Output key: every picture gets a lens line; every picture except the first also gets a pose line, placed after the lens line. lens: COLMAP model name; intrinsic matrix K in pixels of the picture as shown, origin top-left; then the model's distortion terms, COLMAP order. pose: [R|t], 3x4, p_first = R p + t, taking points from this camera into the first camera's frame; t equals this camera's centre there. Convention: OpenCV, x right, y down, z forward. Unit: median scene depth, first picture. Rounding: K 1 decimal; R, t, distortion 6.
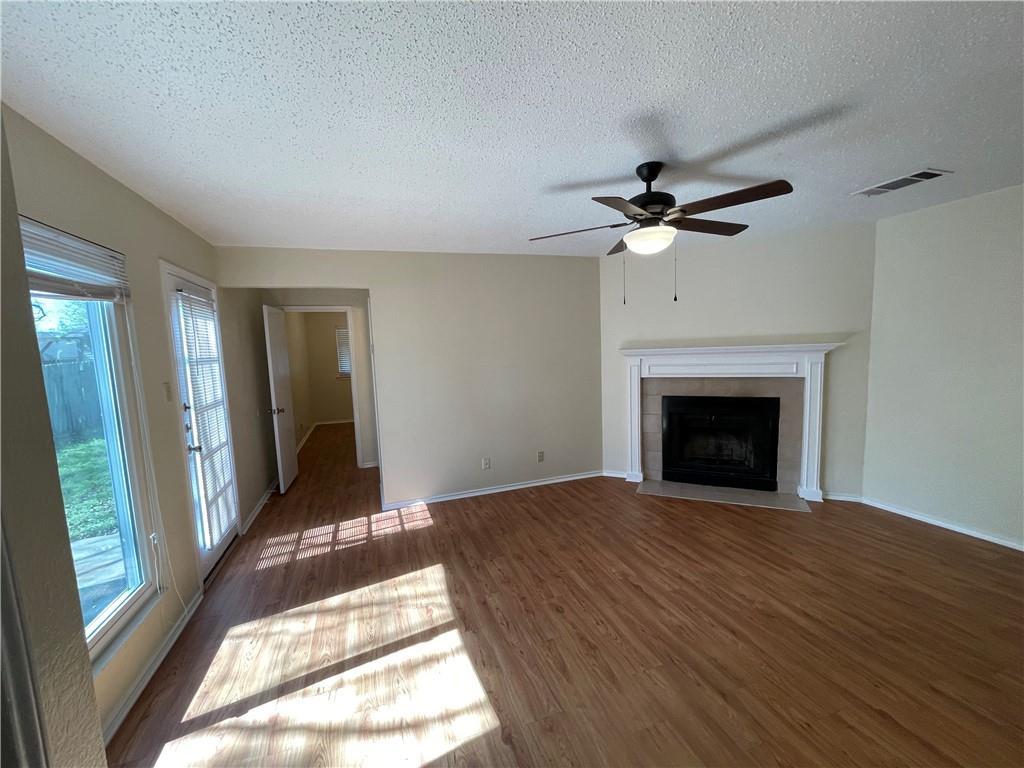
lens RADIAL K [[415.6, 0, 506.3], [0, 415.6, 386.2], [0, 0, 1]] dist [-0.002427, 0.001376]
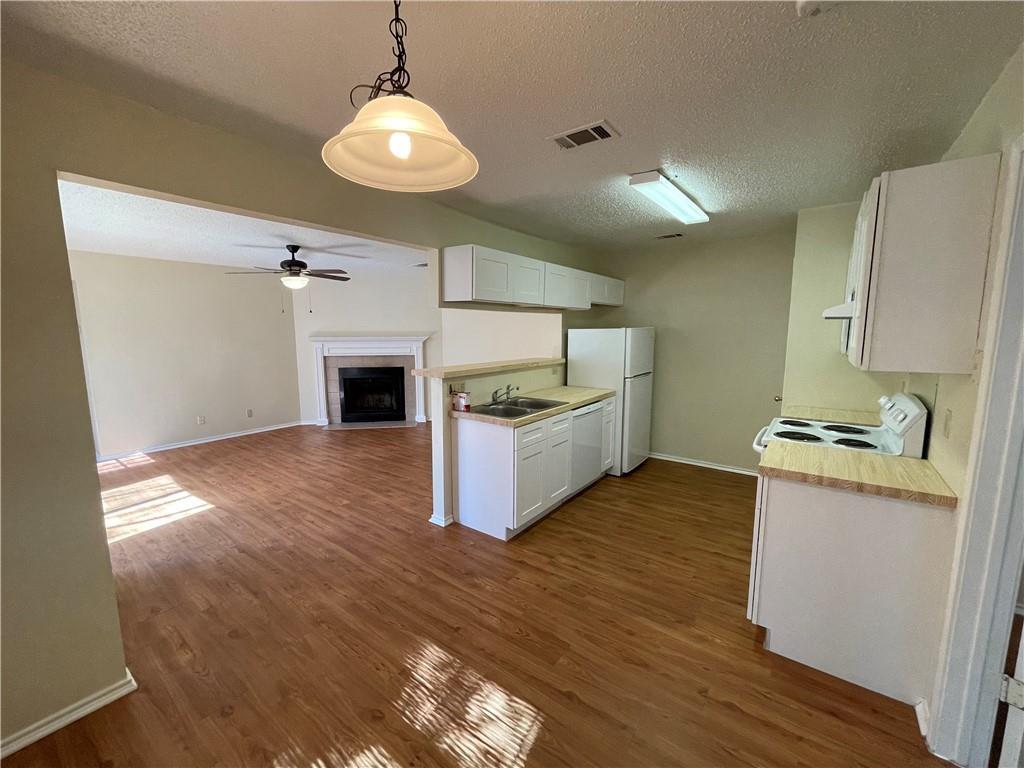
lens RADIAL K [[415.6, 0, 501.7], [0, 415.6, 384.9], [0, 0, 1]] dist [-0.002427, 0.001376]
pose [[0.832243, -0.034981, 0.553307, 0.034287], [0.024783, 0.999357, 0.025904, 0.102440], [-0.553857, -0.007846, 0.832575, -1.044244]]
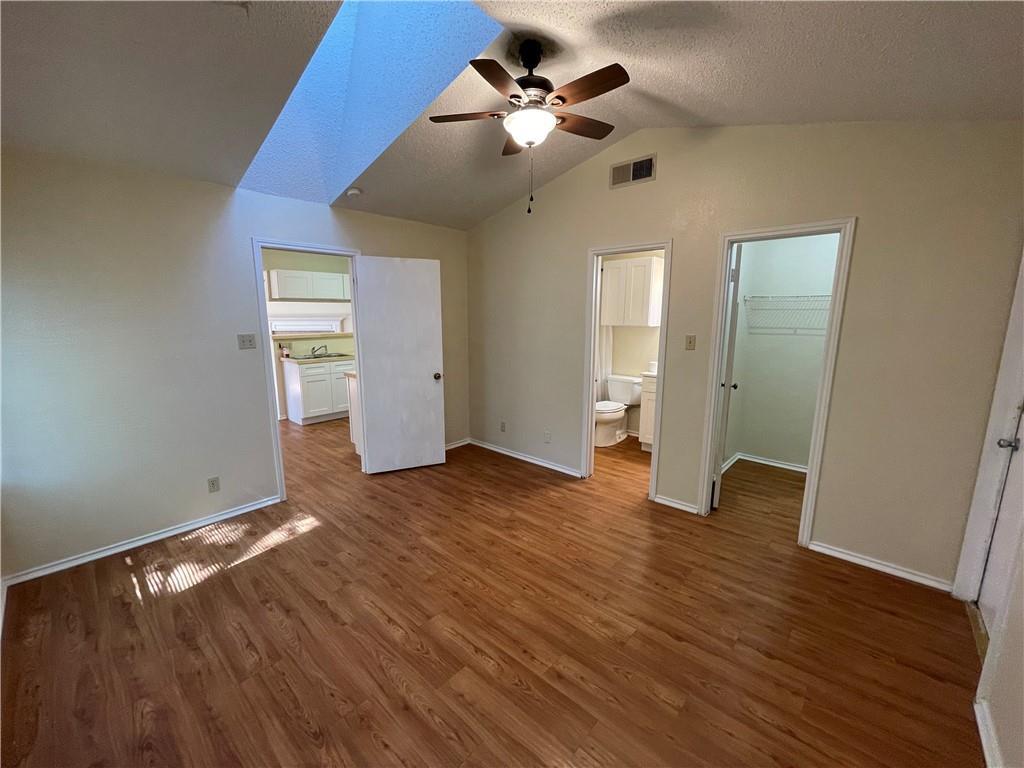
lens RADIAL K [[415.6, 0, 503.3], [0, 415.6, 387.0], [0, 0, 1]] dist [-0.002427, 0.001376]
pose [[0.878086, -0.043900, 0.476484, 0.561060], [0.010119, 0.997263, 0.073235, 0.213322], [-0.478395, -0.059485, 0.876128, -2.516603]]
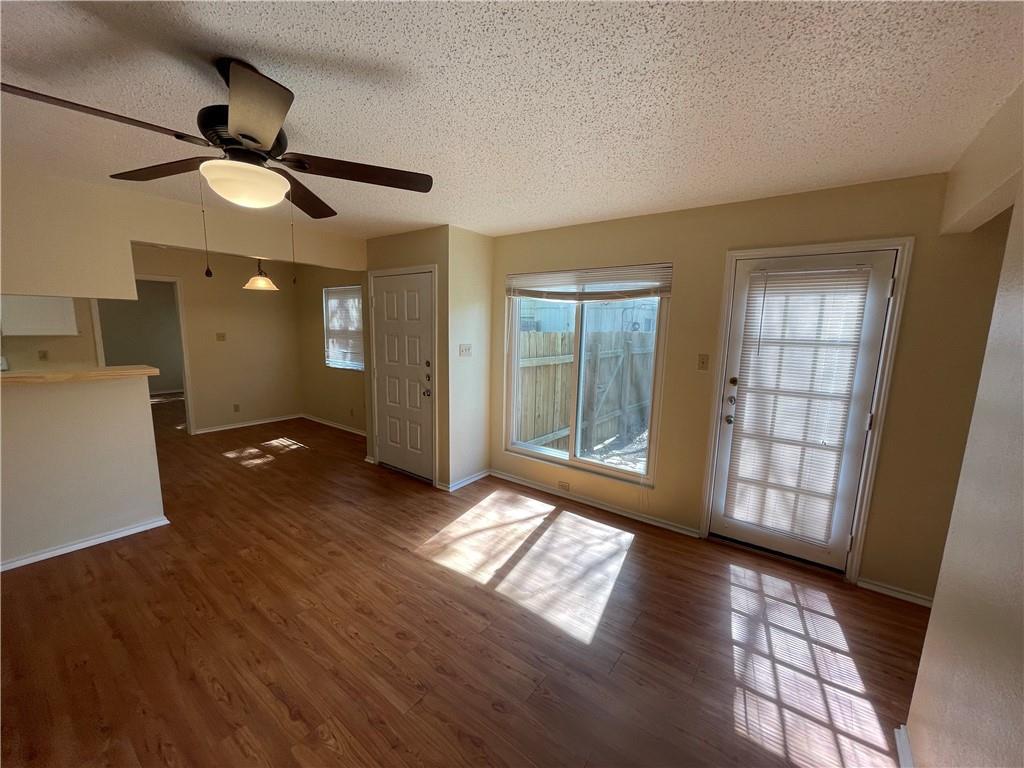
lens RADIAL K [[415.6, 0, 505.5], [0, 415.6, 388.6], [0, 0, 1]] dist [-0.002427, 0.001376]
pose [[-0.832455, 0.111019, -0.542857, 0.331289], [-0.039818, 0.965203, 0.258451, -0.190808], [0.552661, 0.236764, -0.799067, 1.544307]]
